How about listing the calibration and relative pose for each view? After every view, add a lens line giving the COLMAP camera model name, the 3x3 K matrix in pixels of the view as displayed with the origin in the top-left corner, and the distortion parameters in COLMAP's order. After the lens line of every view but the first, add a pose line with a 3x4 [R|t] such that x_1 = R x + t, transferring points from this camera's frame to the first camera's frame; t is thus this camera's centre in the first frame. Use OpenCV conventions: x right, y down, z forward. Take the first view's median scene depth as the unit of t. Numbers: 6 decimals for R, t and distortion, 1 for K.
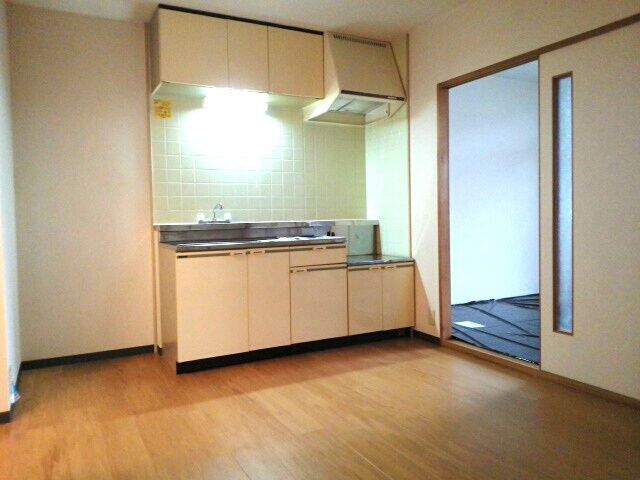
lens RADIAL K [[507.6, 0, 321.9], [0, 507.6, 240.6], [0, 0, 1]] dist [0.009564, -0.006616]
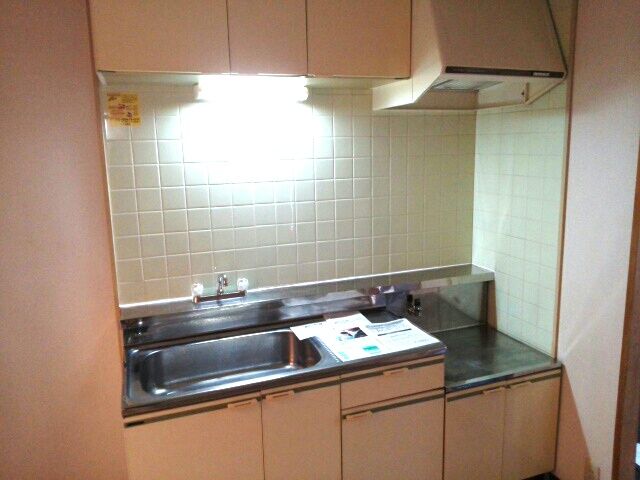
lens RADIAL K [[507.6, 0, 319.7], [0, 507.6, 234.7], [0, 0, 1]] dist [0.009564, -0.006616]
pose [[0.989733, 0.023714, -0.140948, -0.011161], [-0.004103, 0.990448, 0.137826, -0.186309], [0.142870, -0.135833, 0.980376, 0.423166]]
